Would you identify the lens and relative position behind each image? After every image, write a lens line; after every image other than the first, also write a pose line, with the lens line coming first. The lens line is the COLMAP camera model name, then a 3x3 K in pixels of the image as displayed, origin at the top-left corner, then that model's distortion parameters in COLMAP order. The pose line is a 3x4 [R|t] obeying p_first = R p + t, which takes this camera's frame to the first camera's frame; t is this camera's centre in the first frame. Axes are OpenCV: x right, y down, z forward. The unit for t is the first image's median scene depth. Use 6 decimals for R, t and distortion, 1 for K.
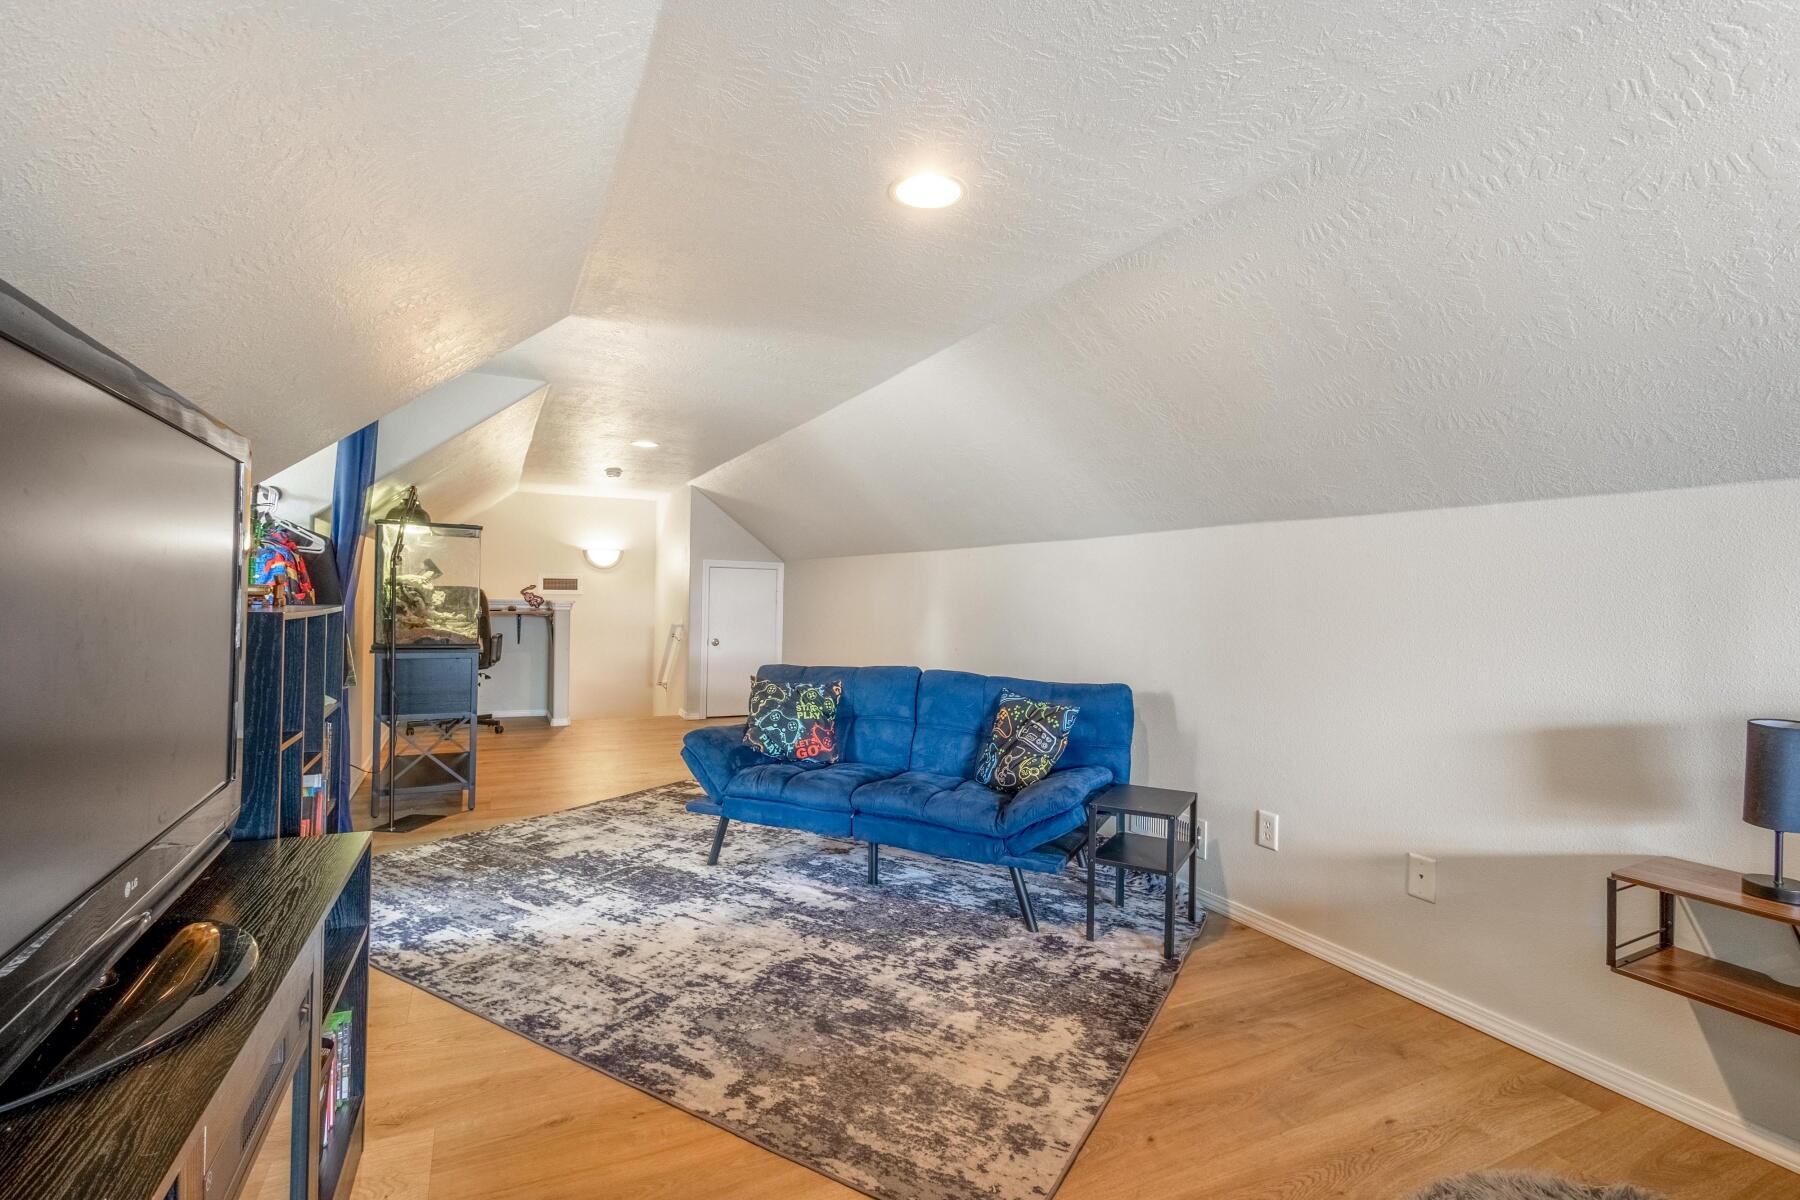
lens RADIAL K [[838.4, 0, 900.0], [0, 838.4, 600.0], [0, 0, 1]] dist [0.000156, -0.001009]
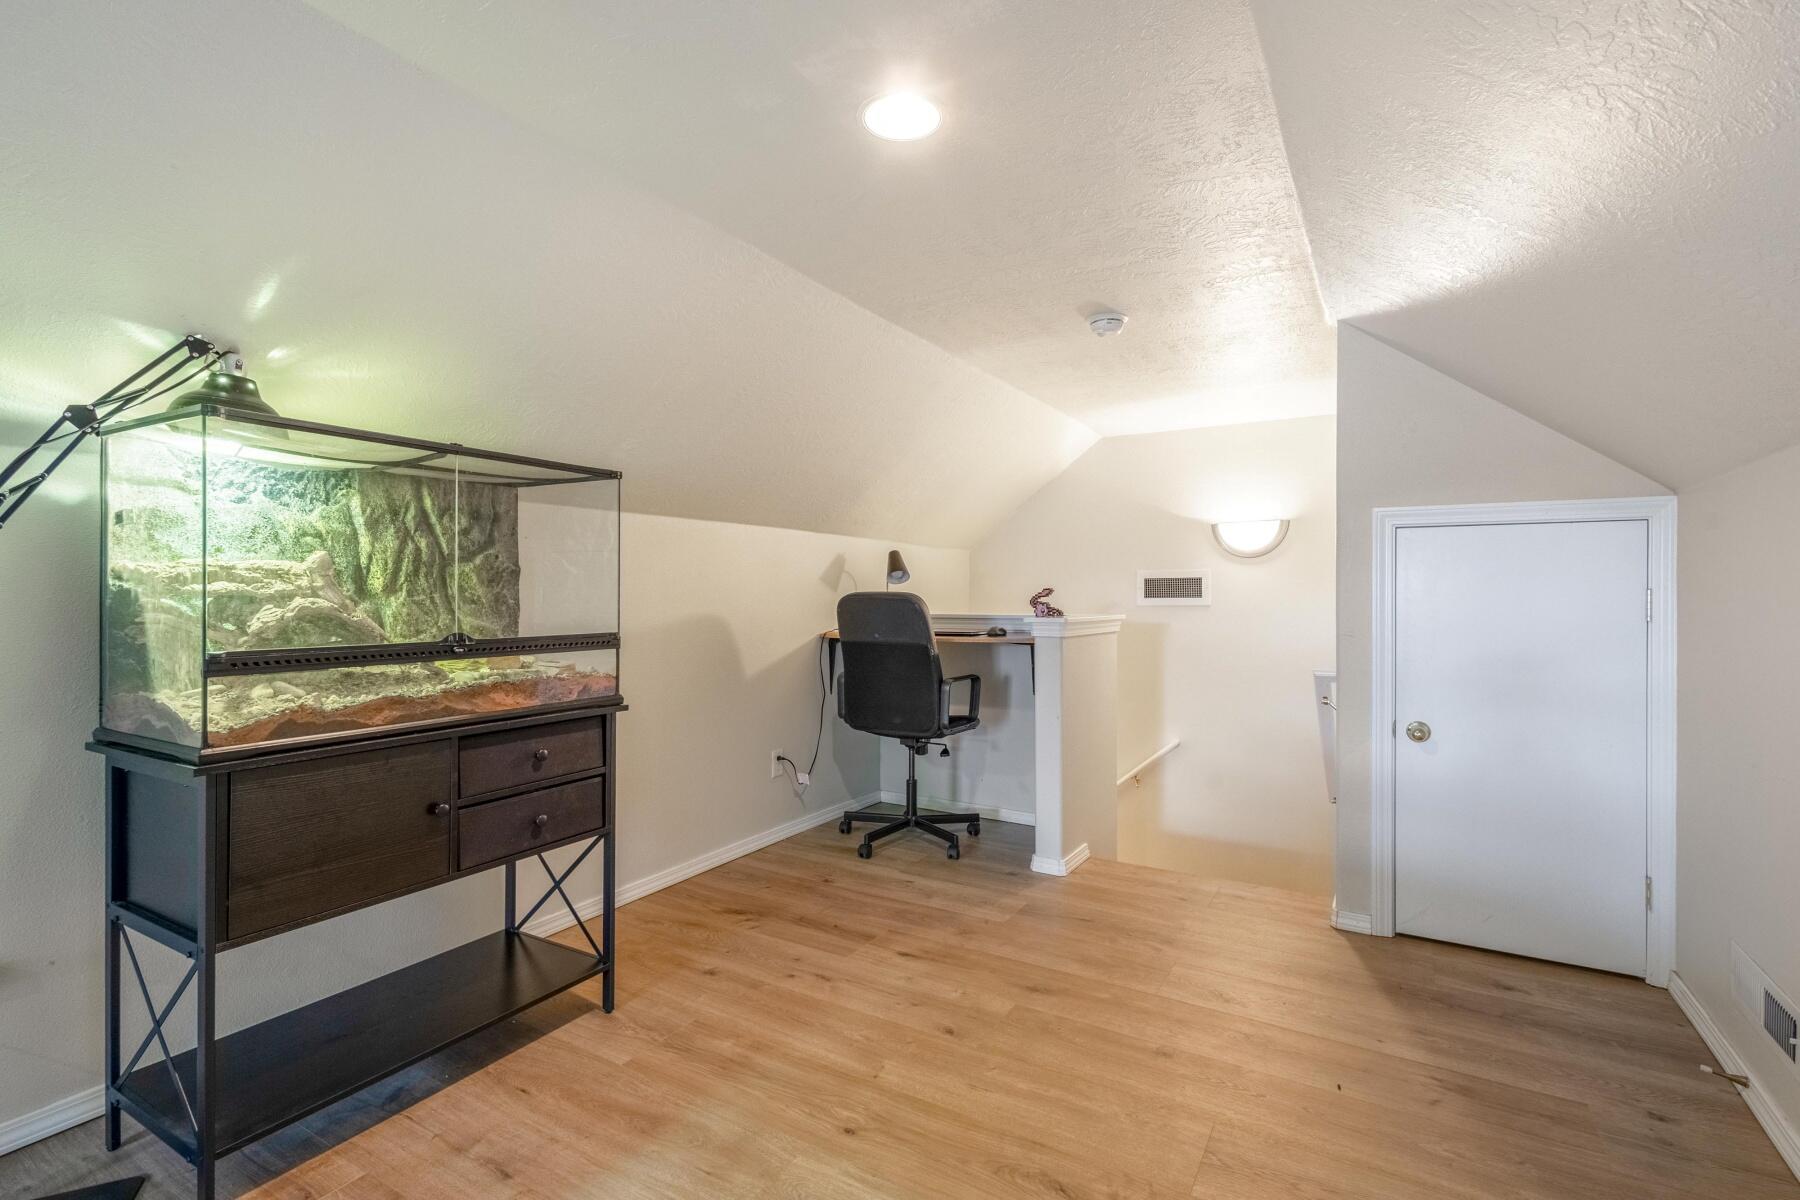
lens RADIAL K [[838.4, 0, 900.0], [0, 838.4, 600.0], [0, 0, 1]] dist [0.000156, -0.001009]
pose [[0.550898, -0.019085, -0.834355, -0.038066], [0.004605, 0.999793, -0.019829, -0.000314], [0.834560, 0.007082, 0.550871, 0.585811]]
